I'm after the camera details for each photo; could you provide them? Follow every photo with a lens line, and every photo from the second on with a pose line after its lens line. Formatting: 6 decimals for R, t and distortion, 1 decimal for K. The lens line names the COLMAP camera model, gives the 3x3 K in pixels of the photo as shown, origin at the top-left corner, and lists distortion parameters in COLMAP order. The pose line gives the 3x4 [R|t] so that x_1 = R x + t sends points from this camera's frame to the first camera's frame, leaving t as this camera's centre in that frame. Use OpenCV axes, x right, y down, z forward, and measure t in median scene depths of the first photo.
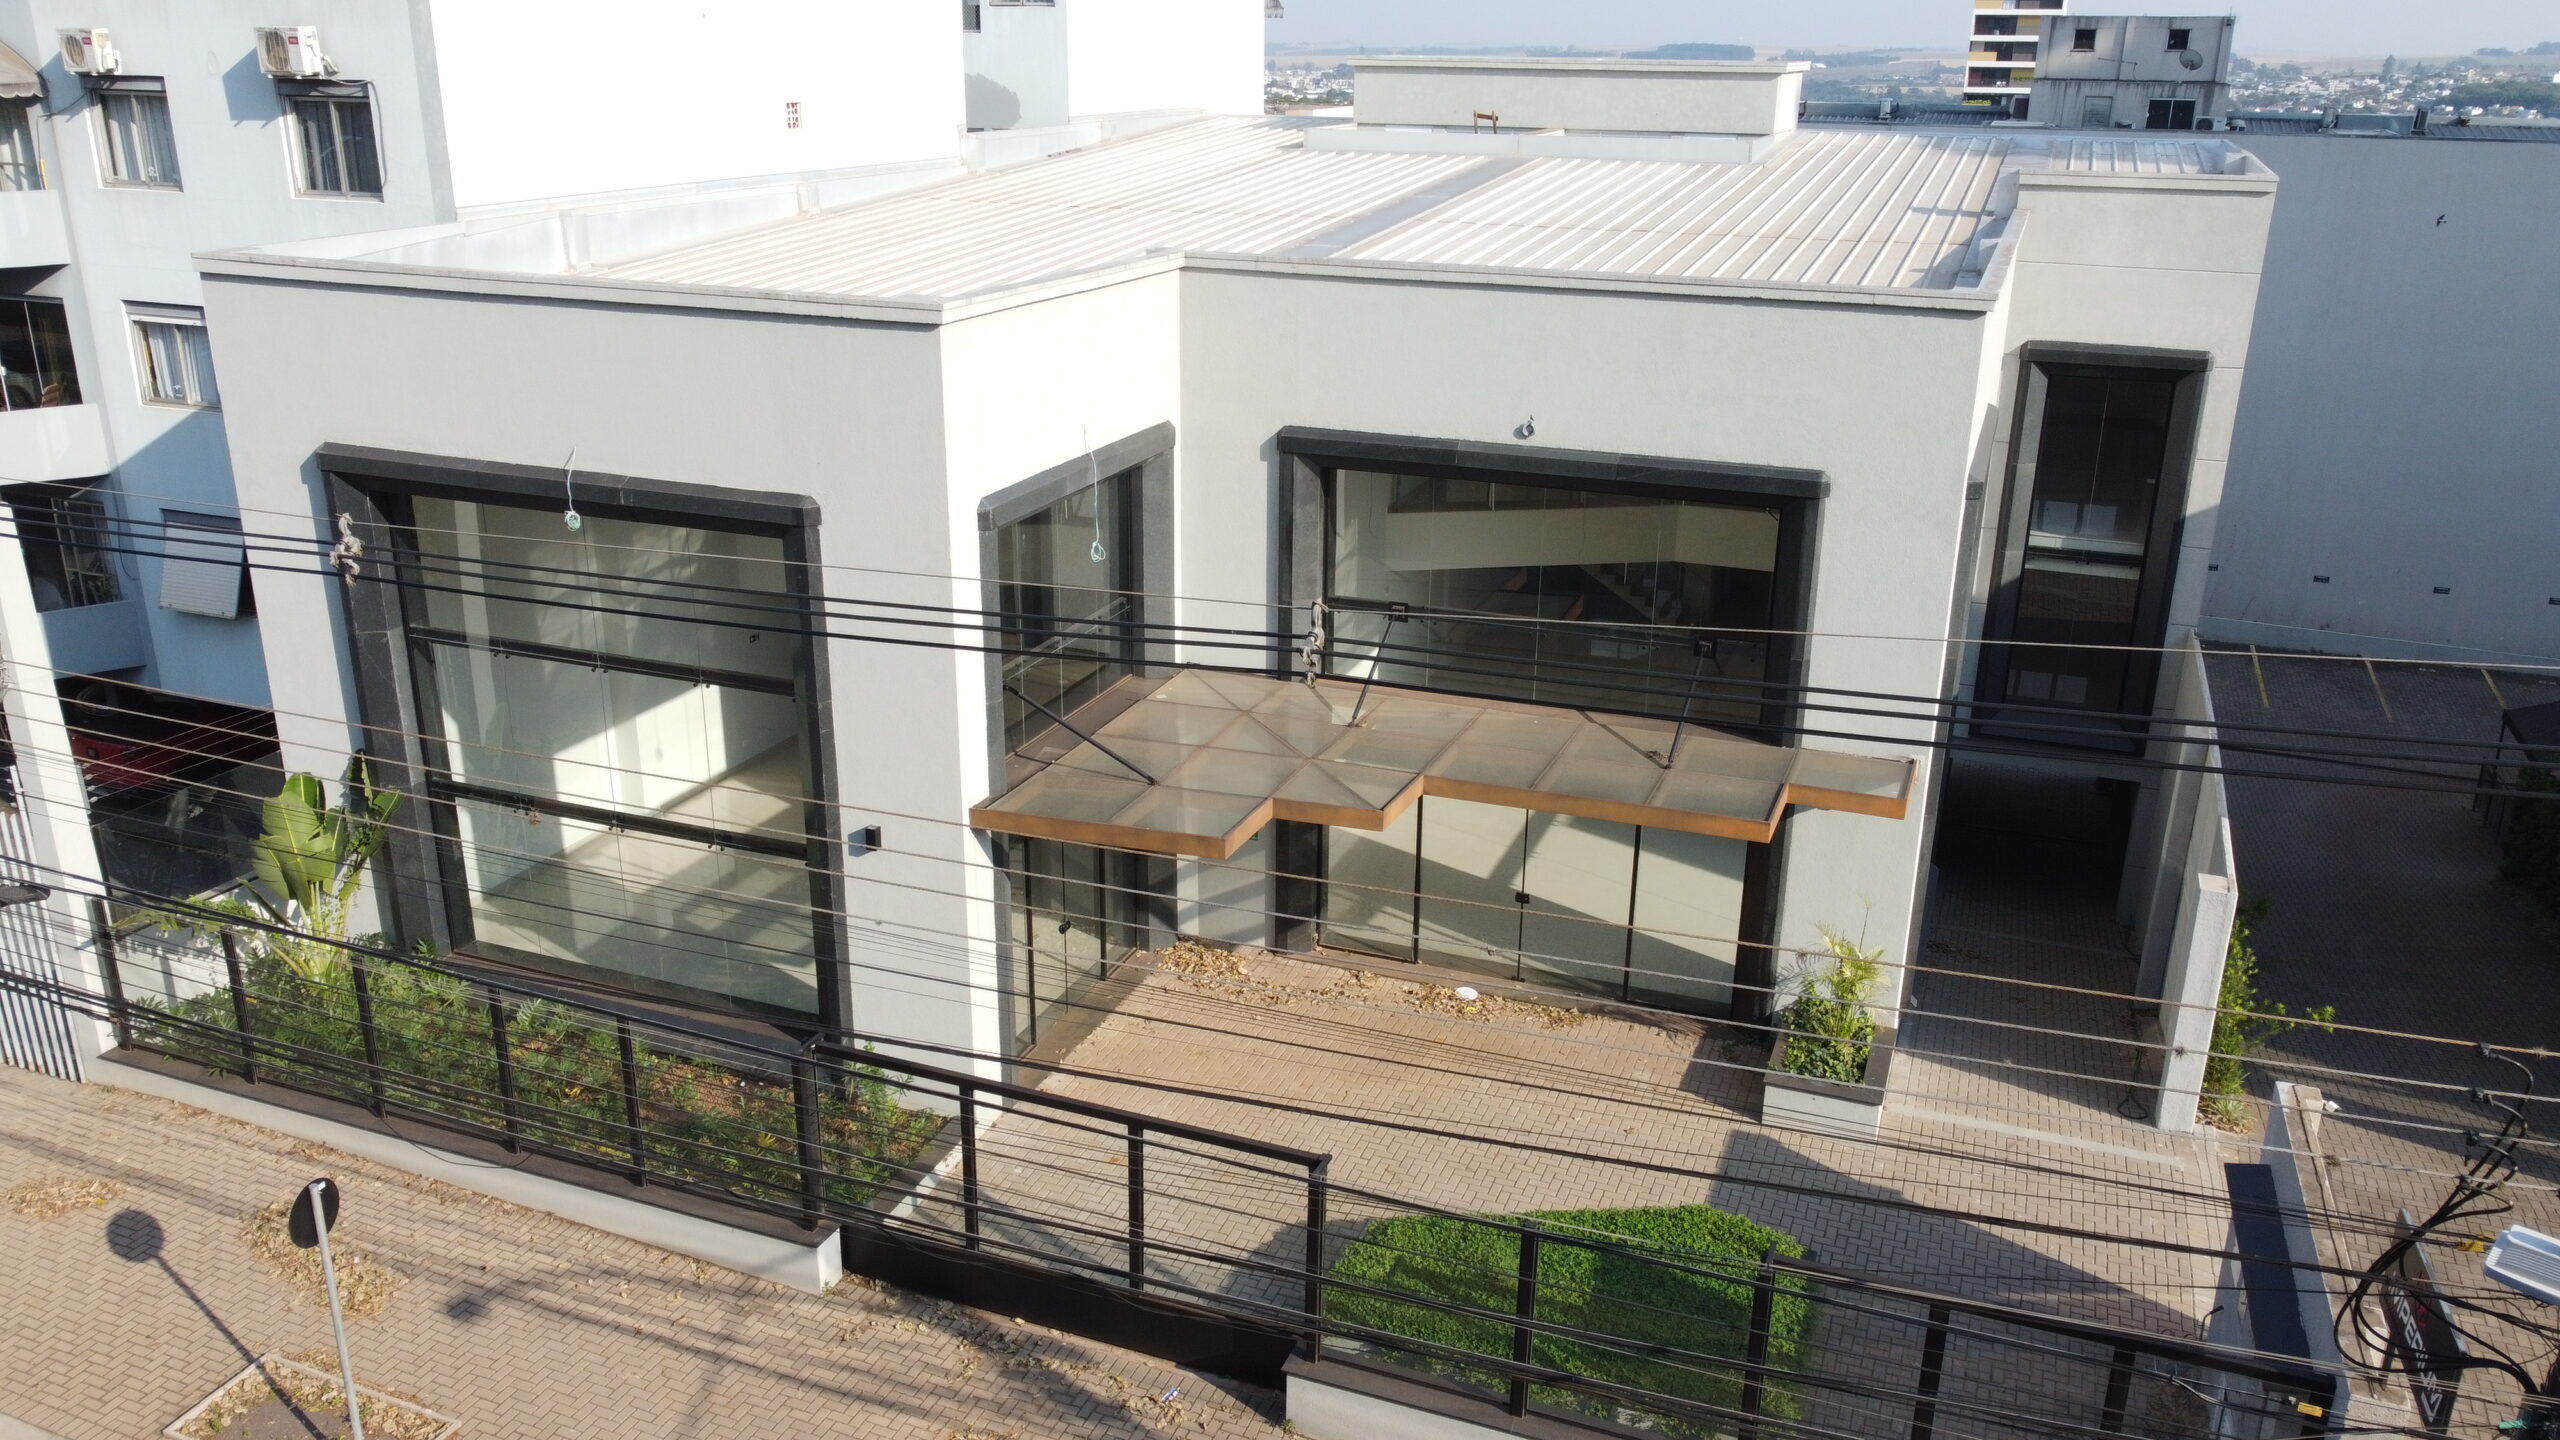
lens RADIAL K [[1941.2, 0, 1258.2], [0, 1941.2, 720.4], [0, 0, 1]] dist [-0.002014, -0.009940]
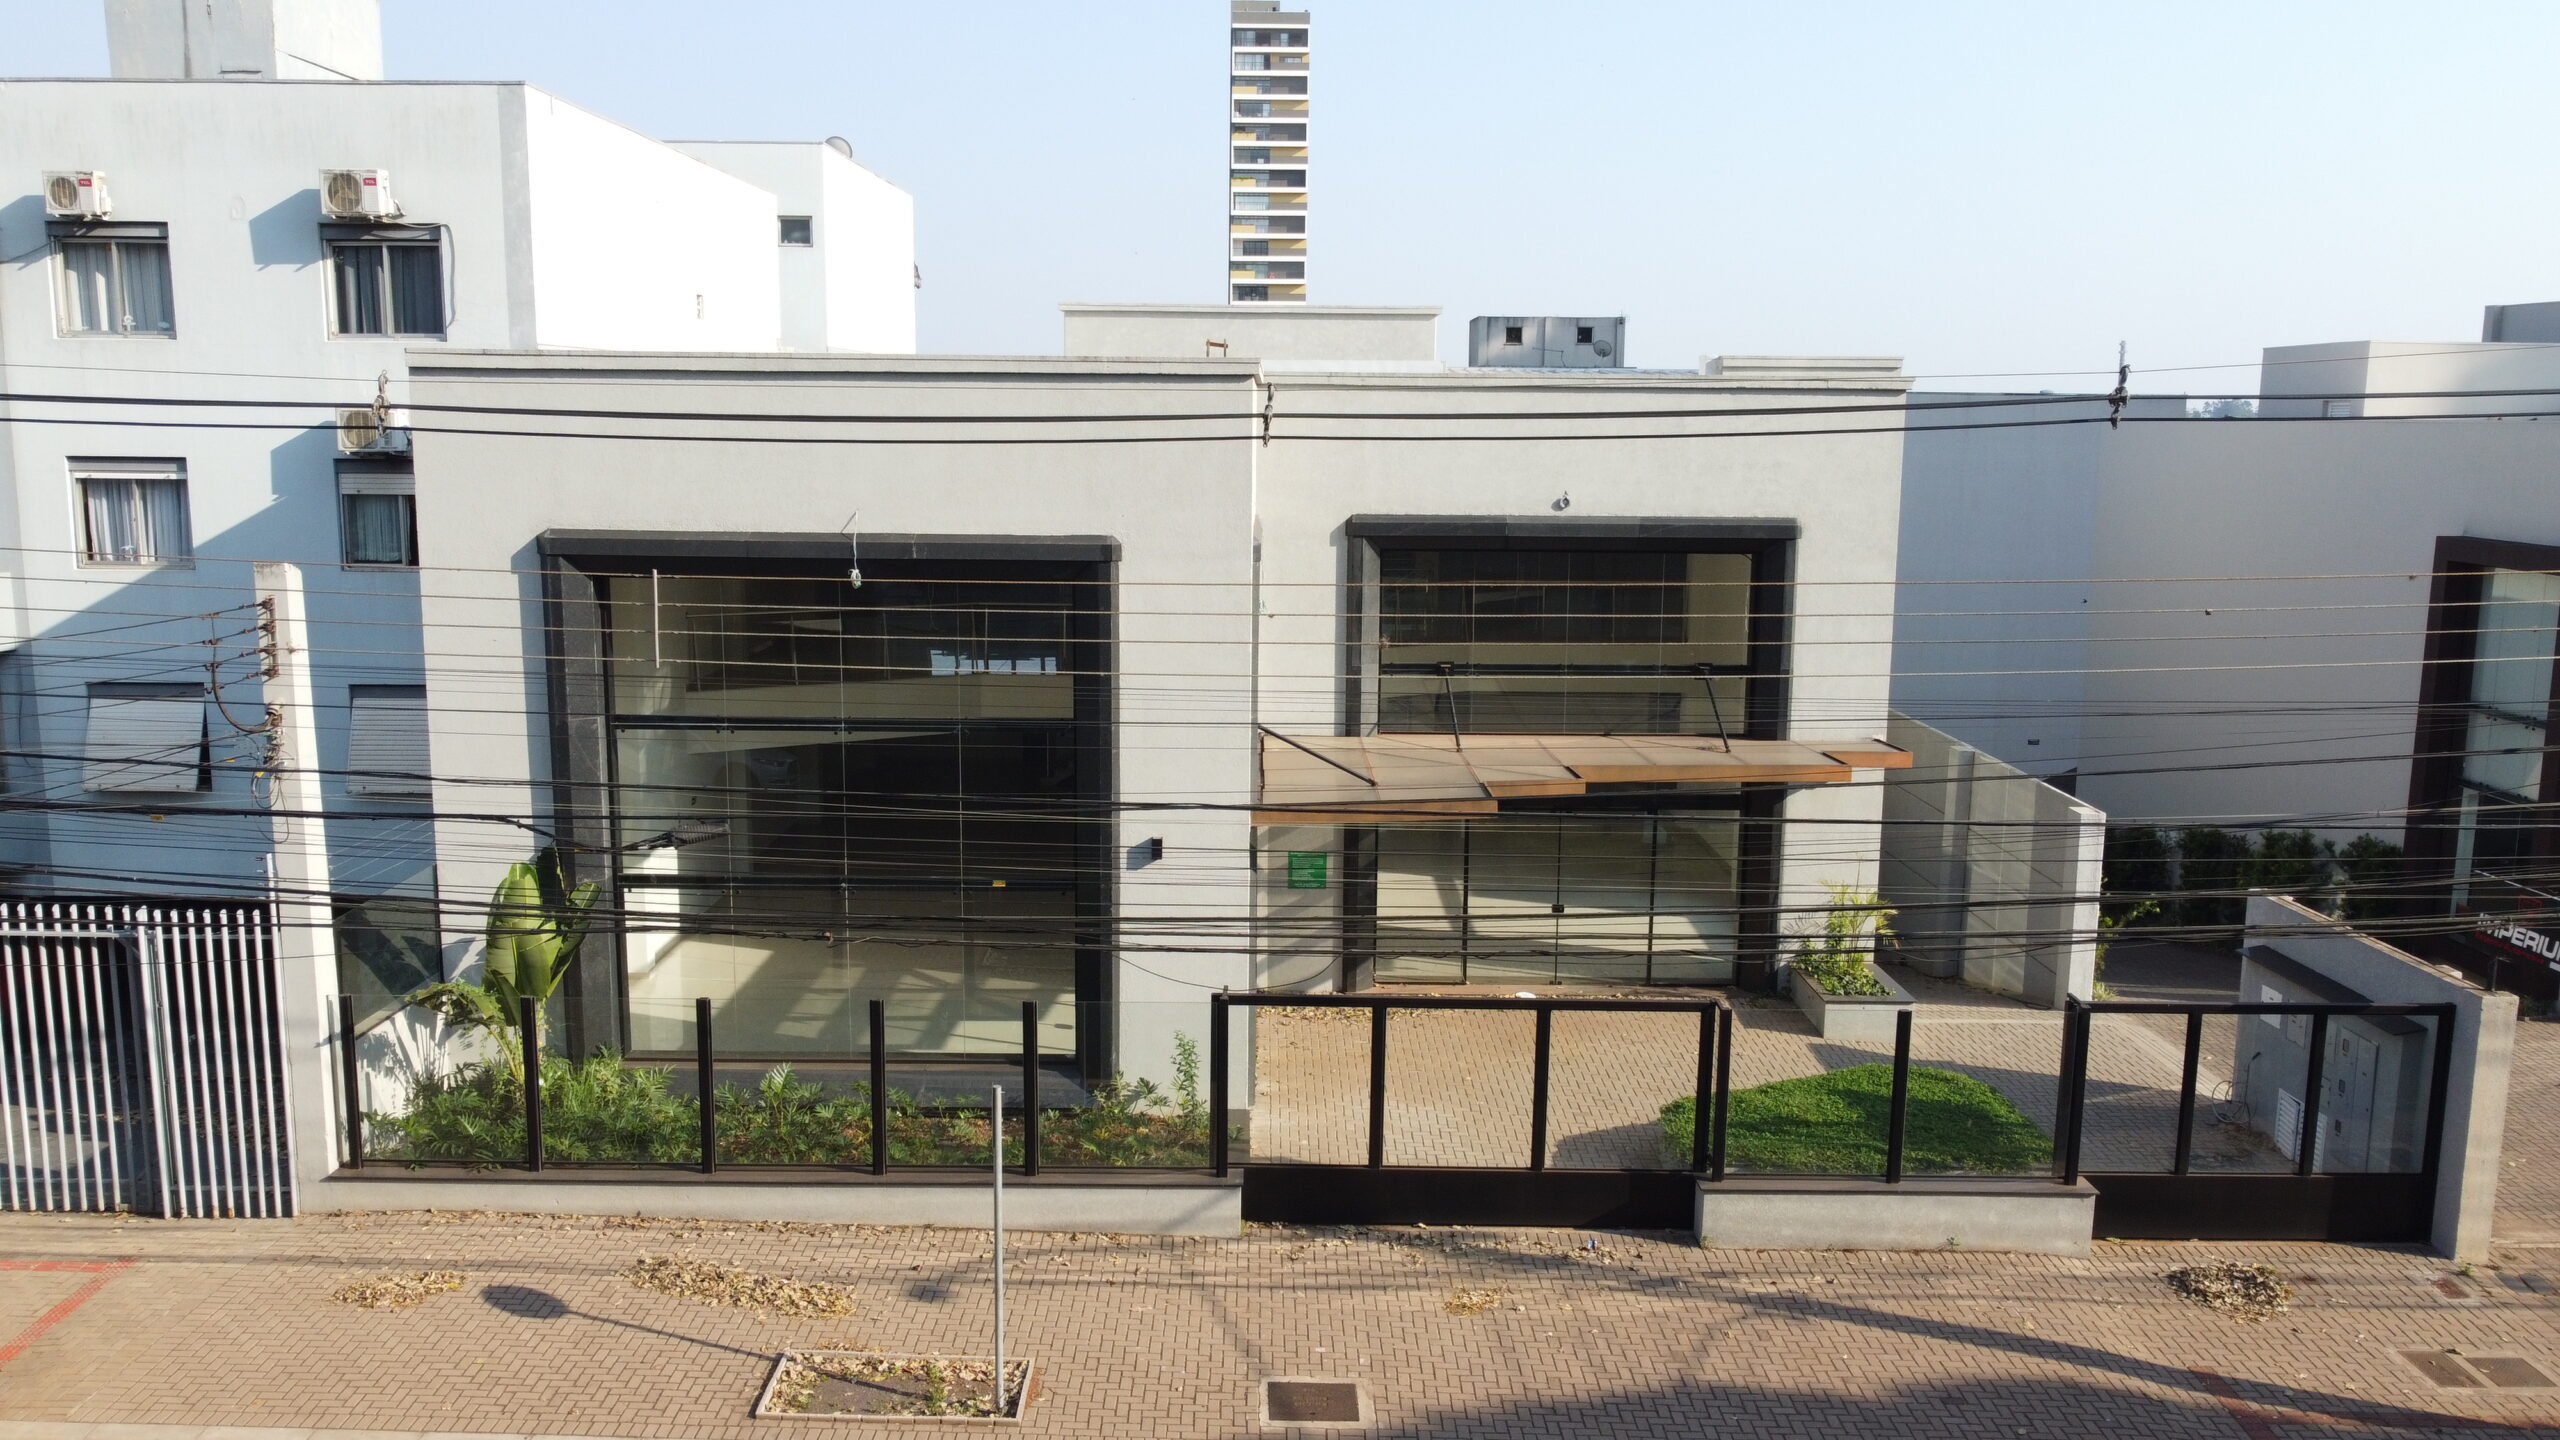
lens RADIAL K [[1937.4, 0, 1275.9], [0, 1937.4, 694.8], [0, 0, 1]] dist [-0.008411, -0.005829]
pose [[0.929308, -0.053372, 0.365428, -0.434723], [0.121361, 0.978682, -0.165690, 0.135417], [-0.348795, 0.198326, 0.915974, -0.039070]]
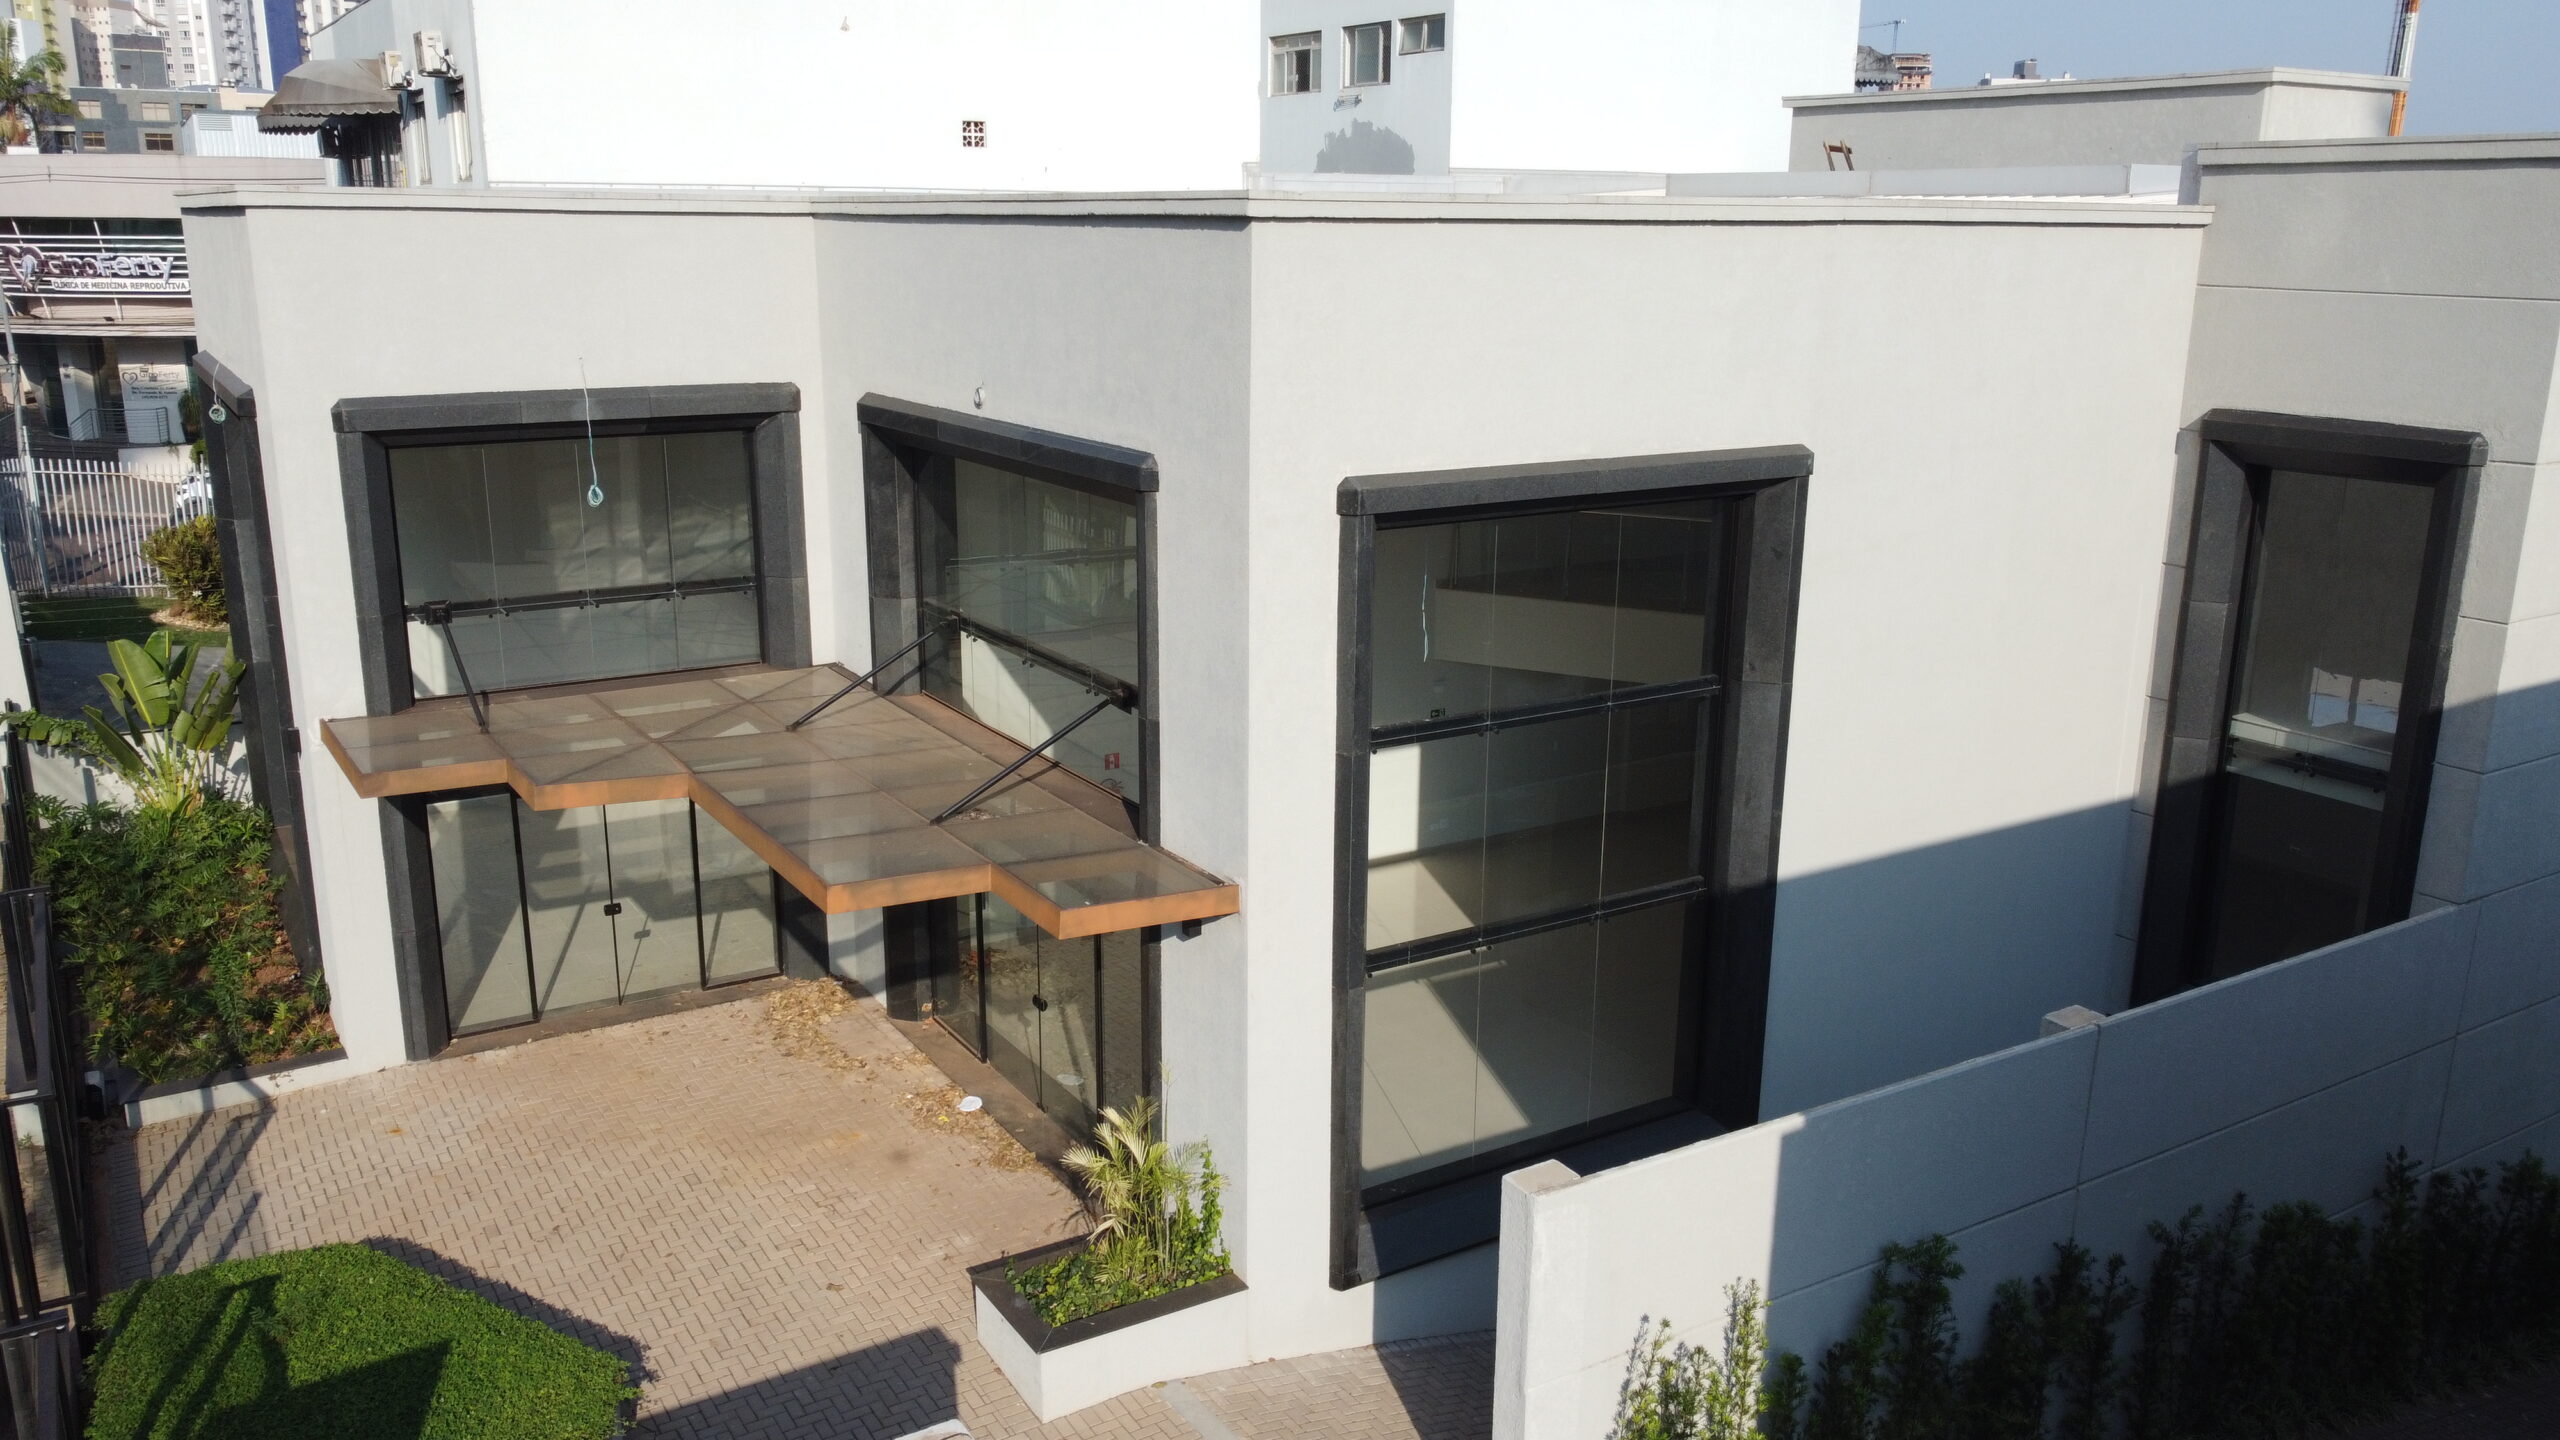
lens RADIAL K [[1941.2, 0, 1258.2], [0, 1941.2, 720.4], [0, 0, 1]] dist [-0.002014, -0.009940]
pose [[0.800814, 0.146786, -0.580646, 0.636867], [-0.201445, 0.979030, -0.030333, -0.015140], [0.564018, 0.141259, 0.813591, 0.379422]]
